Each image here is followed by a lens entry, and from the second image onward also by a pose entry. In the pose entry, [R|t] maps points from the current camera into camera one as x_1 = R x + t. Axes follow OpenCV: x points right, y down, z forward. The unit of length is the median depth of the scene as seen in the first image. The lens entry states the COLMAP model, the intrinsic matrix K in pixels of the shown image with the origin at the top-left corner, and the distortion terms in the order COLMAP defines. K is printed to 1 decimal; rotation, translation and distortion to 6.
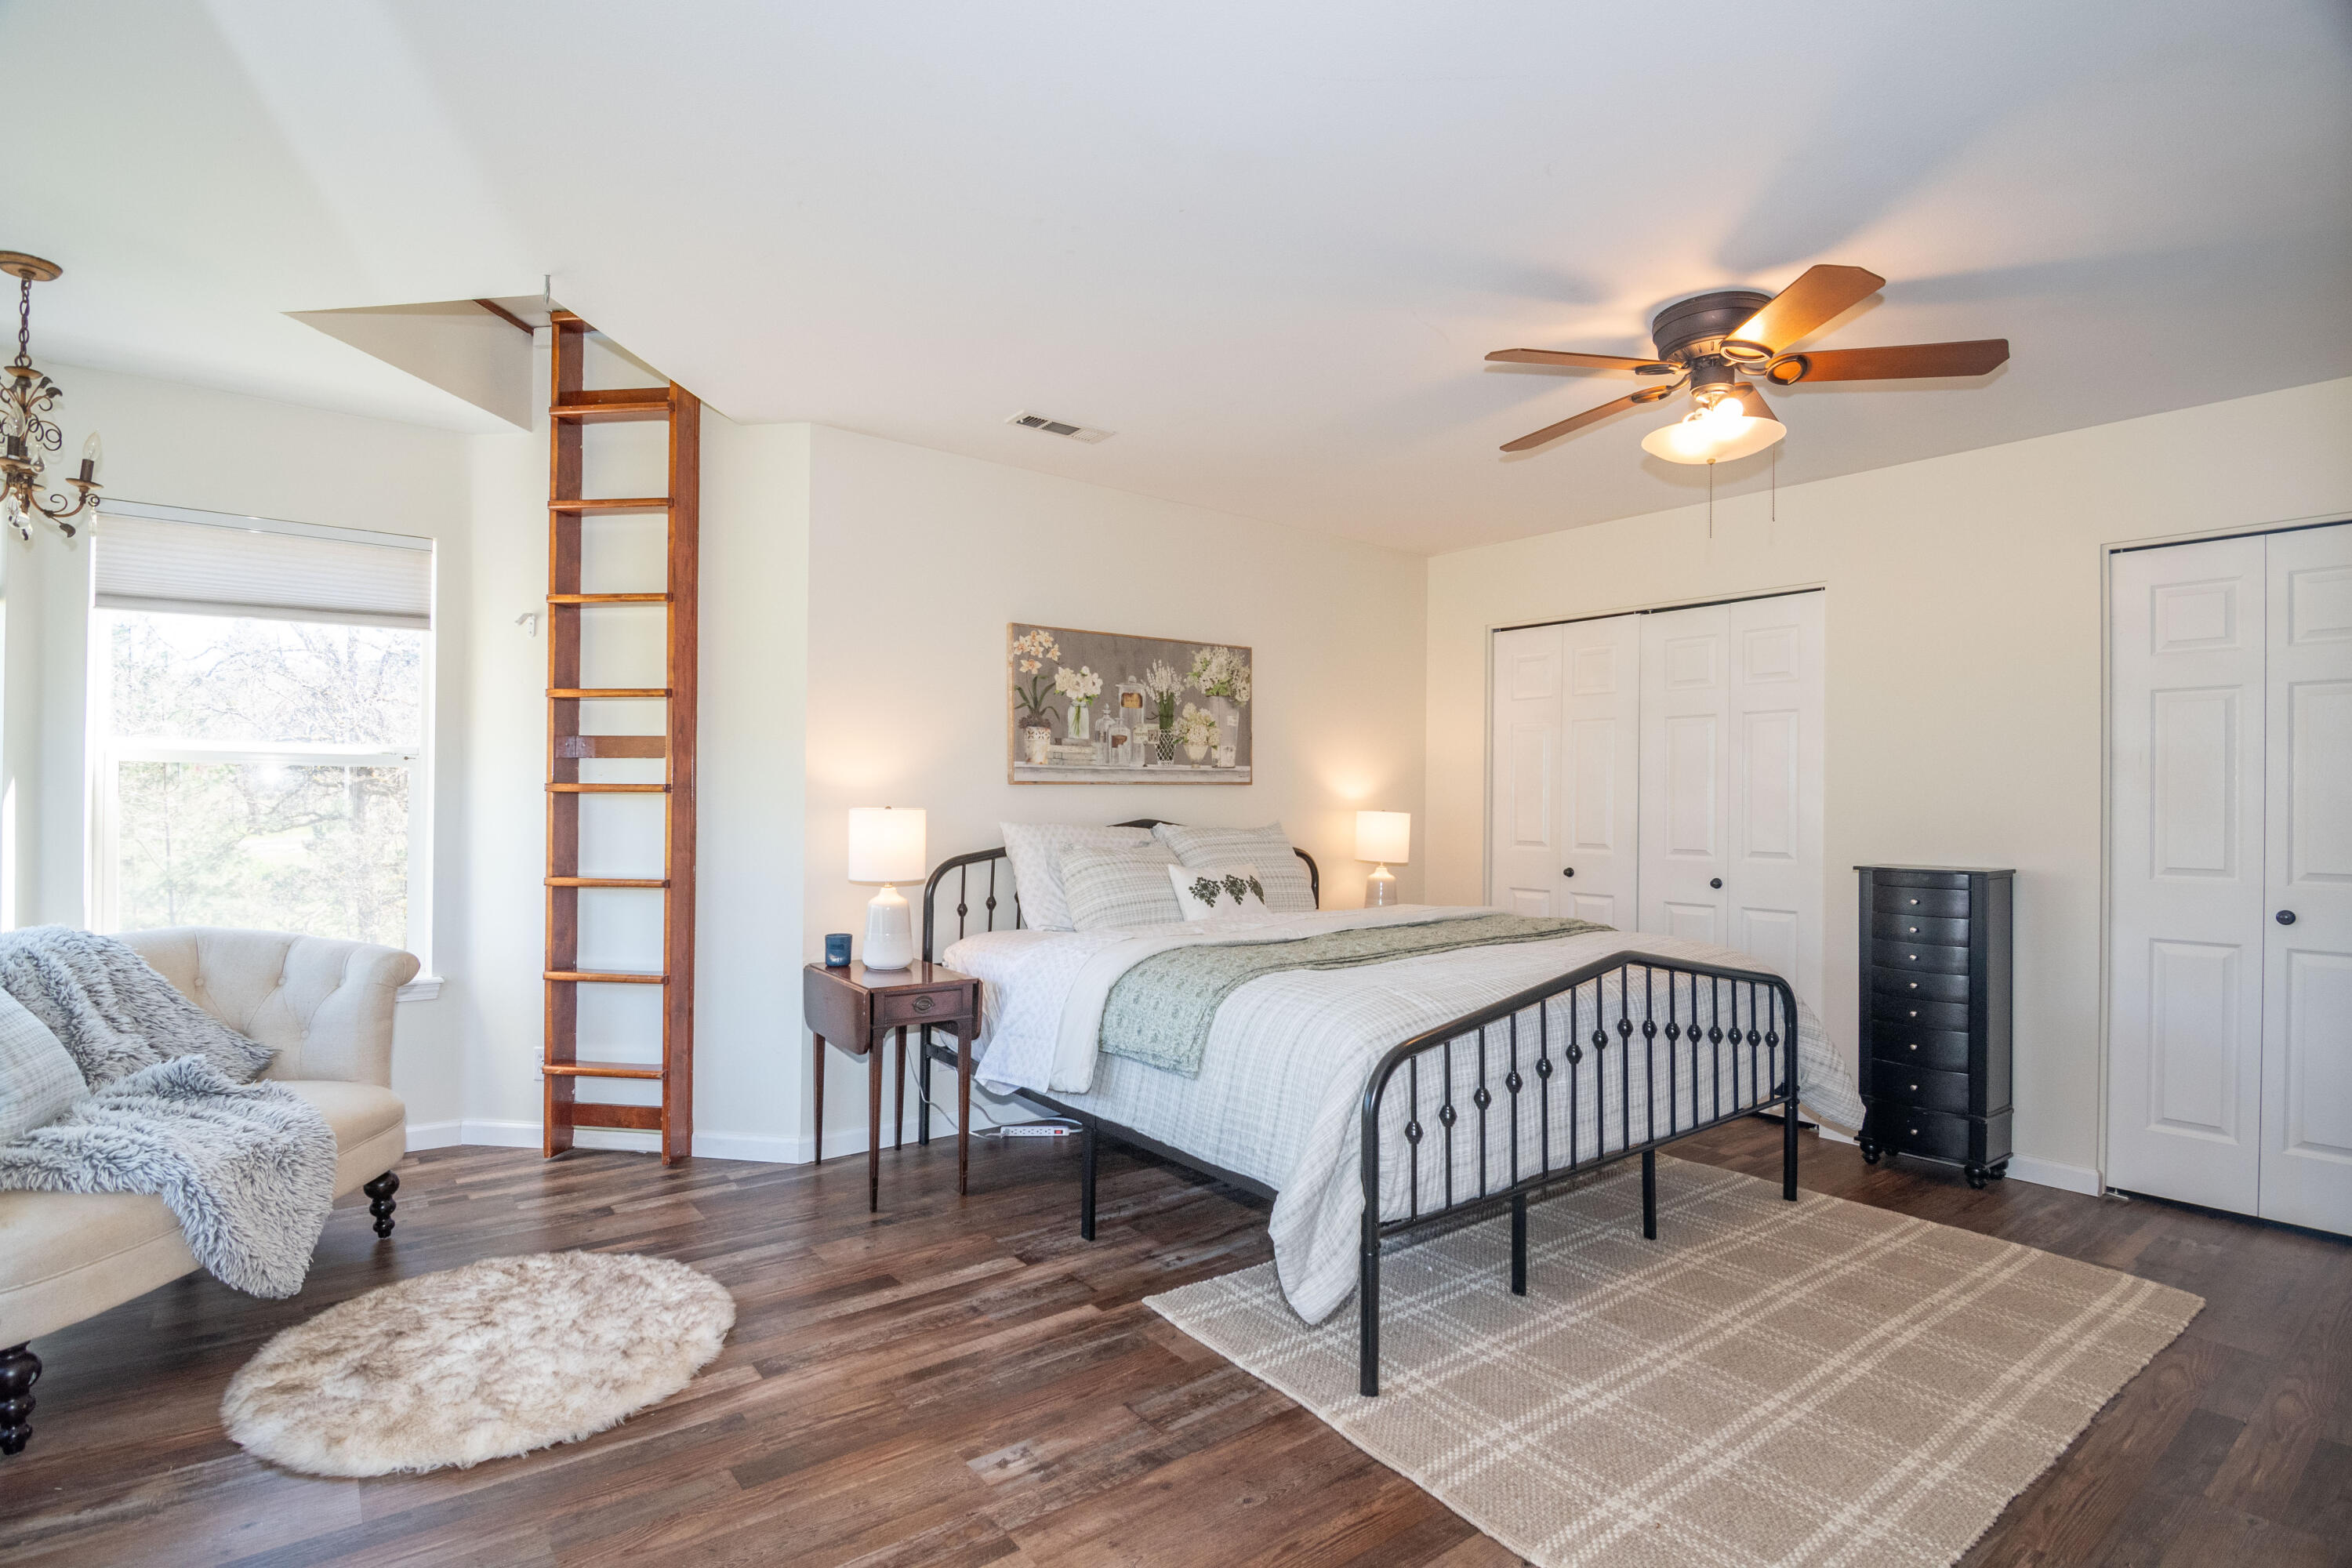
lens RADIAL K [[1148.1, 0, 1175.6], [0, 1148.1, 787.8], [0, 0, 1]] dist [-0.005747, -0.003874]
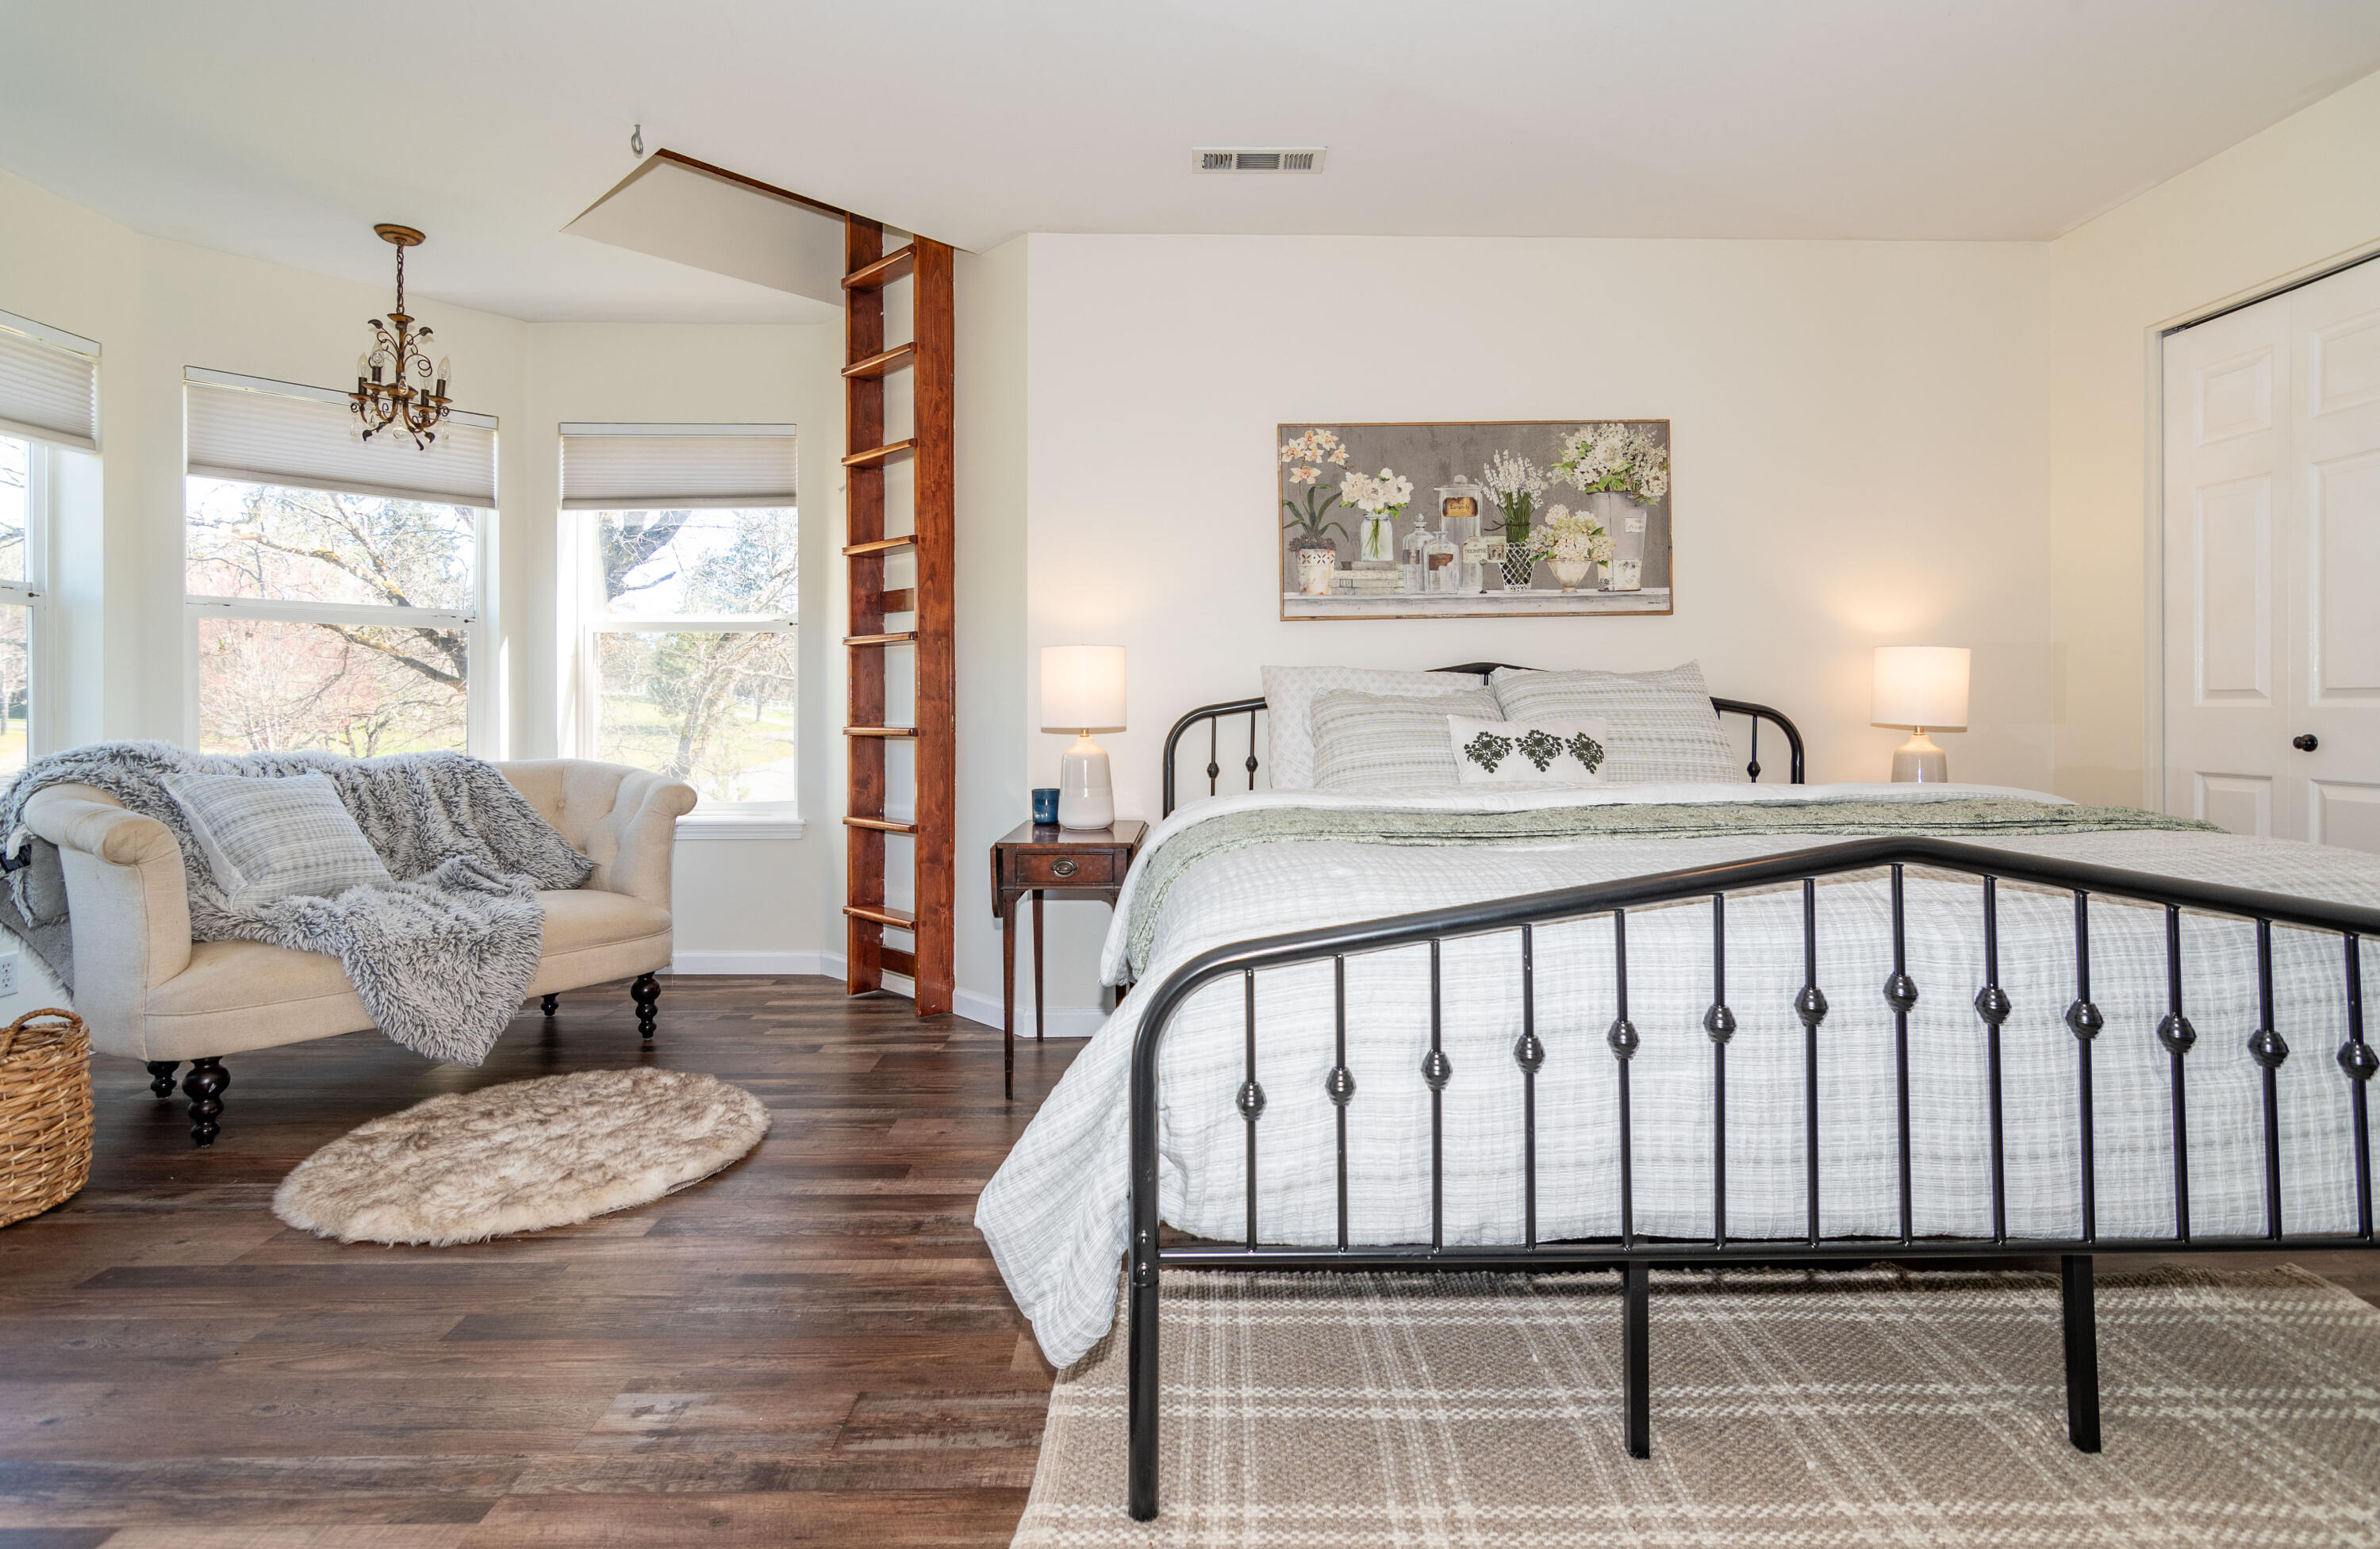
lens RADIAL K [[1189.3, 0, 1193.0], [0, 1189.3, 700.8], [0, 0, 1]] dist [-0.001872, 0.001926]
pose [[0.800474, -0.014330, -0.599196, 0.314476], [0.020484, 0.999784, 0.003454, 0.049906], [0.599017, -0.015039, 0.800595, 0.277790]]
